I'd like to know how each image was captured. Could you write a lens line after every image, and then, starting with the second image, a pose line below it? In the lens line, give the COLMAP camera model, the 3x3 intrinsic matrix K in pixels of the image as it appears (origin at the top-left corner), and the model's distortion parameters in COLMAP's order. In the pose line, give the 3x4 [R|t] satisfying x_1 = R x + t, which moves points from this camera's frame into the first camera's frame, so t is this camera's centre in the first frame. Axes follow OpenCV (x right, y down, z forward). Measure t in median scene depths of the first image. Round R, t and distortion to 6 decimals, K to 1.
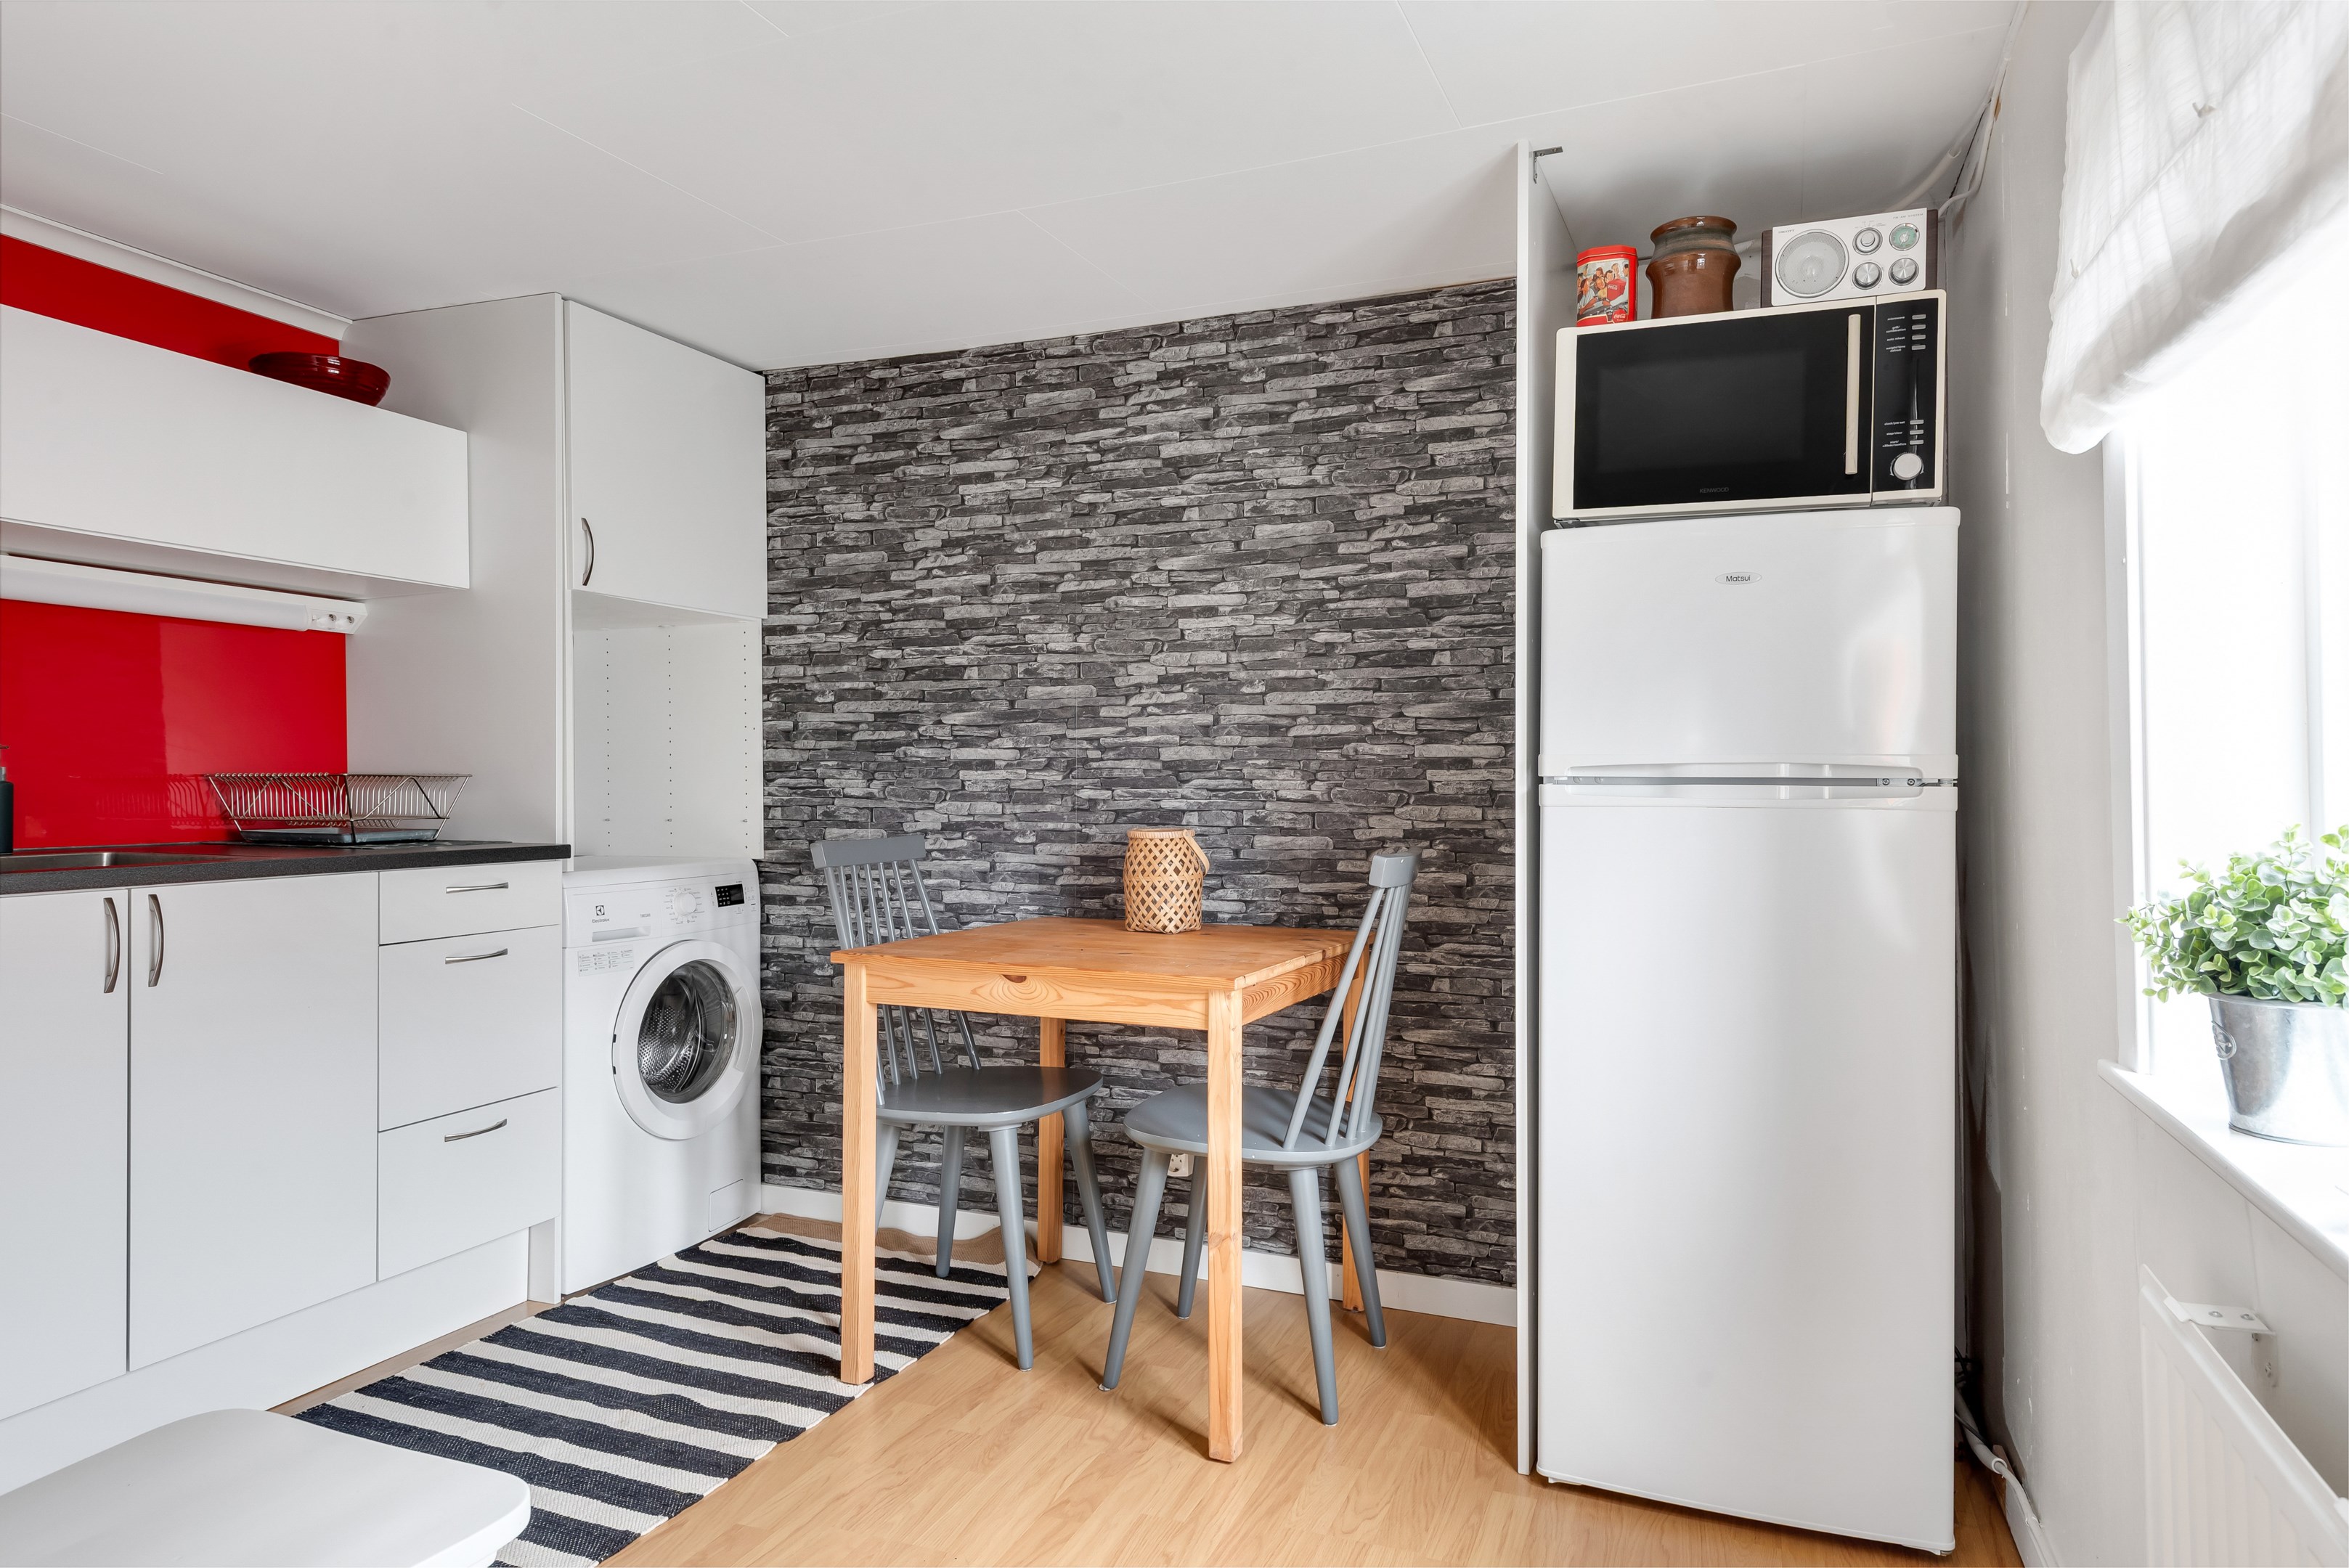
lens RADIAL K [[1476.7, 0, 1175.8], [0, 1476.7, 791.6], [0, 0, 1]] dist [0.009518, -0.003778]
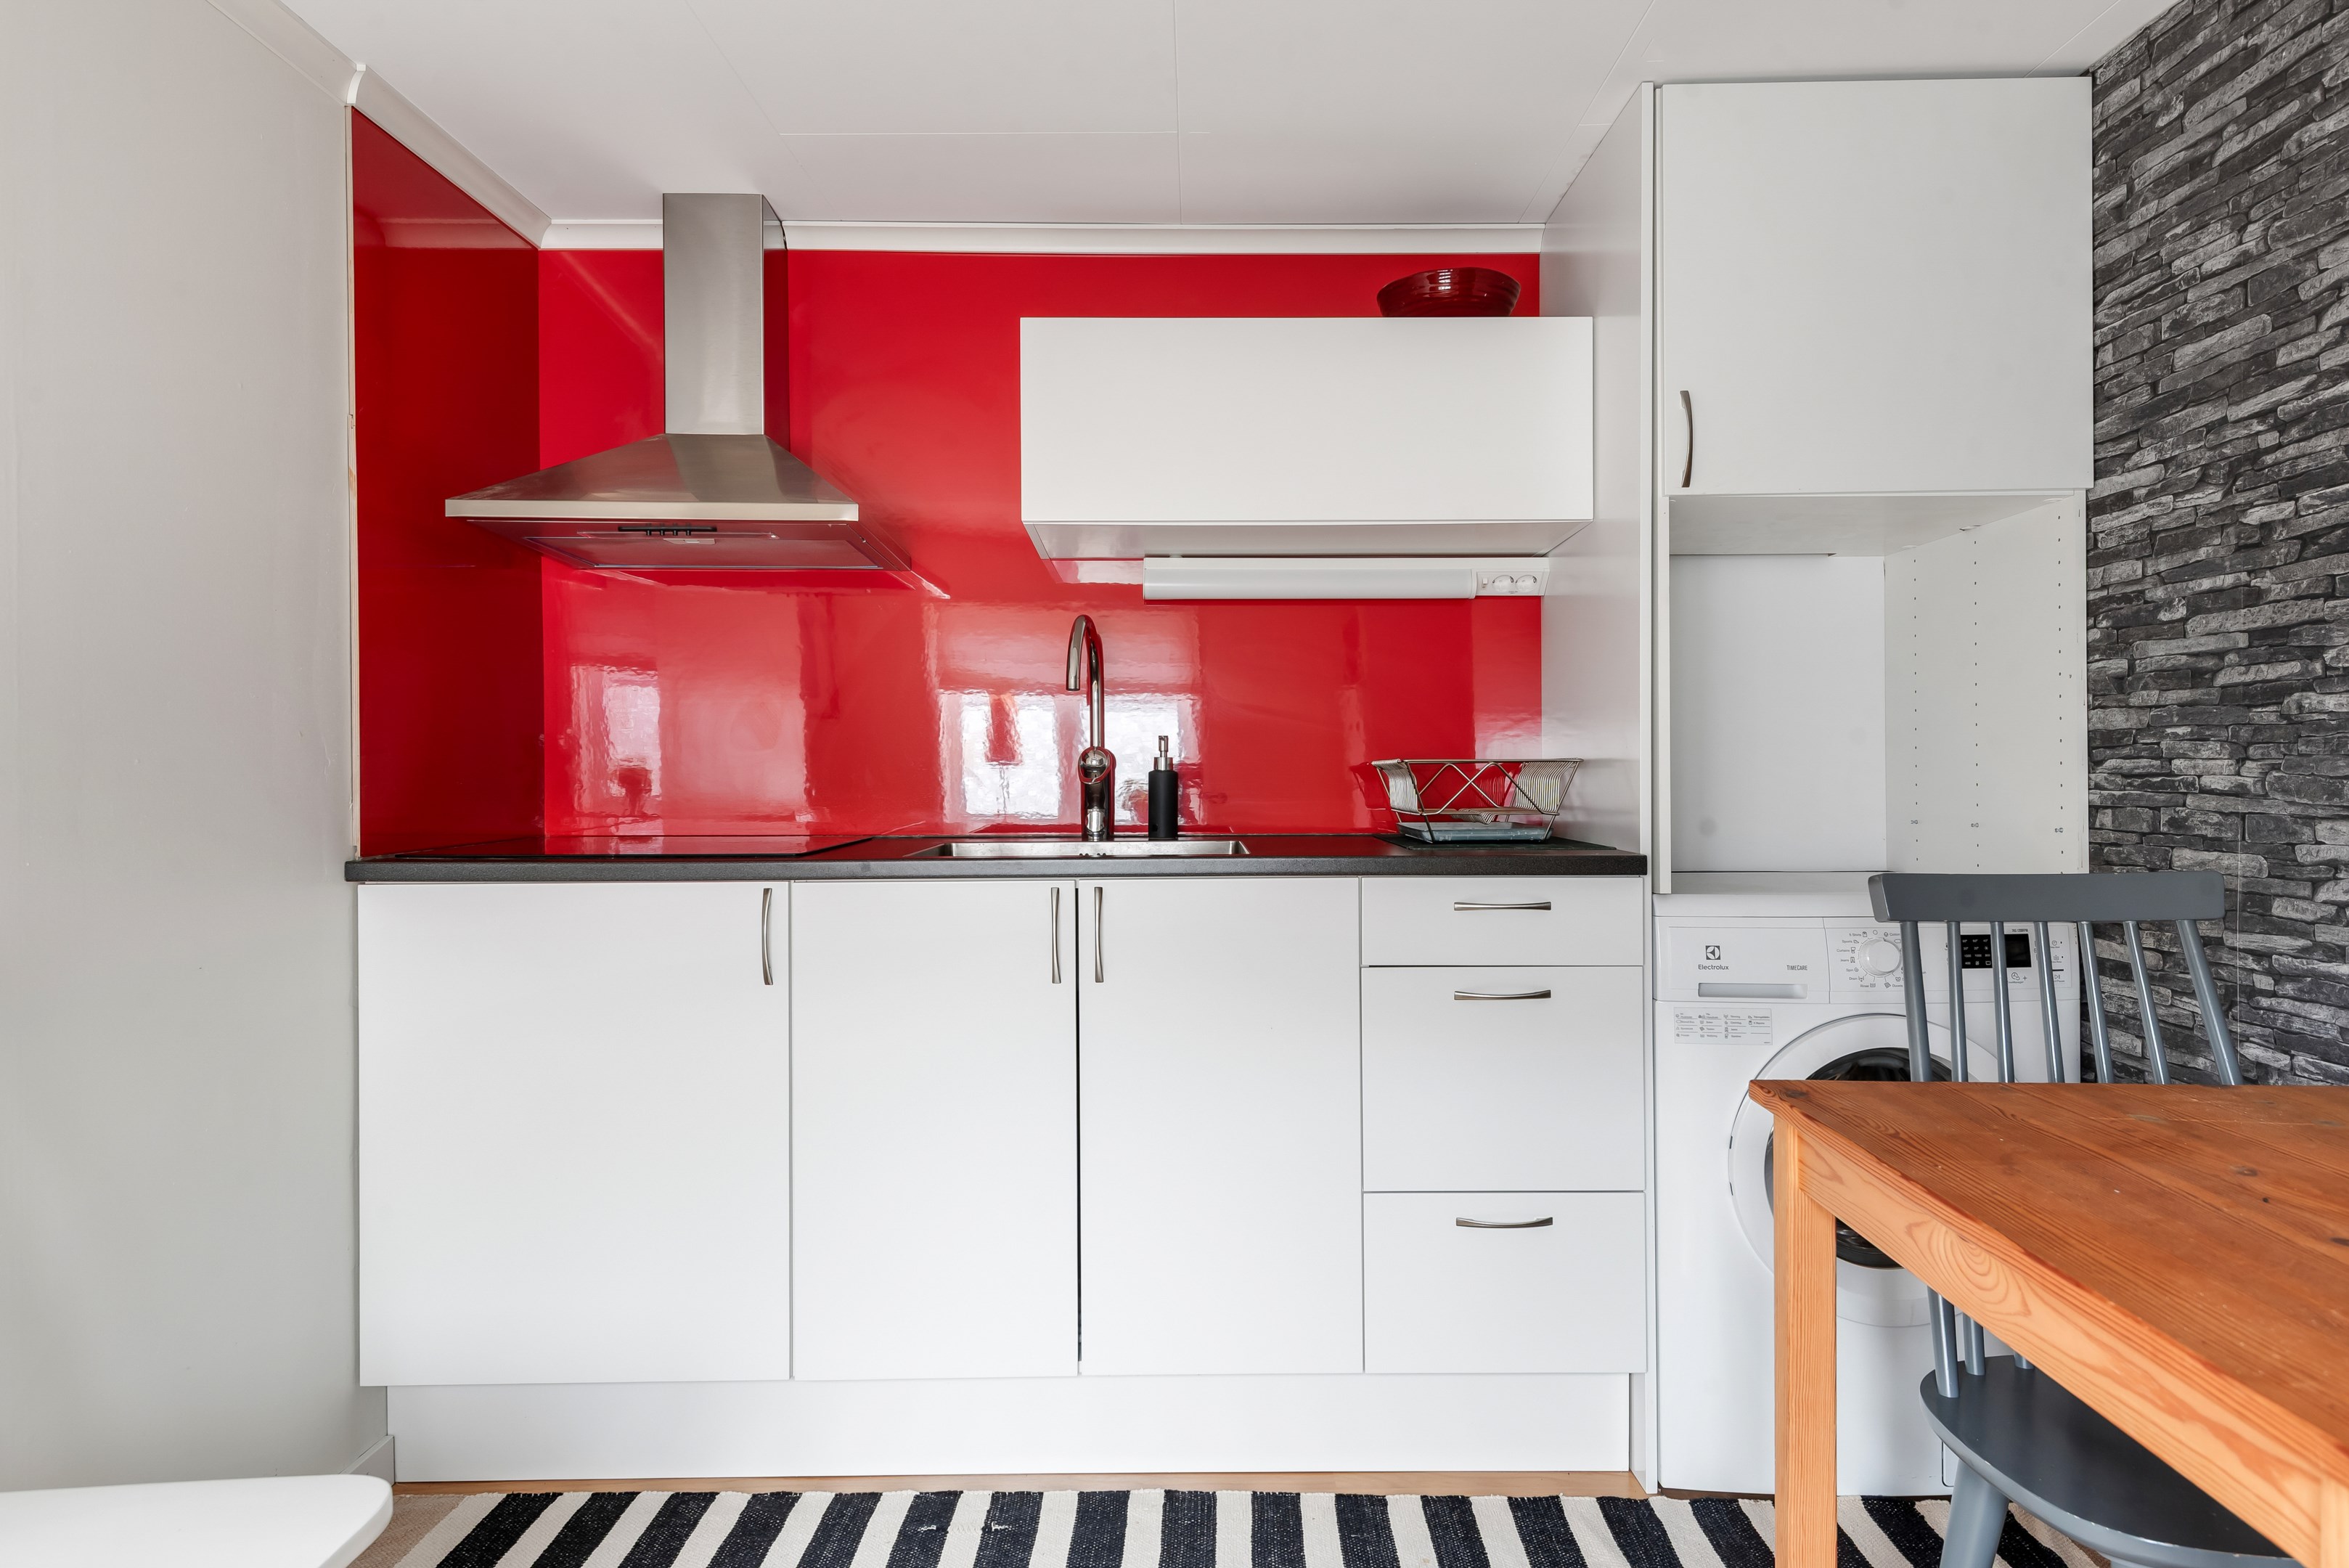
lens RADIAL K [[1476.9, 0, 1174.1], [0, 1476.9, 789.3], [0, 0, 1]] dist [0.009518, -0.003778]
pose [[0.363972, 0.008122, -0.931374, 0.143795], [-0.002112, 0.999967, 0.007894, -0.000877], [0.931407, -0.000906, 0.363977, 0.455007]]
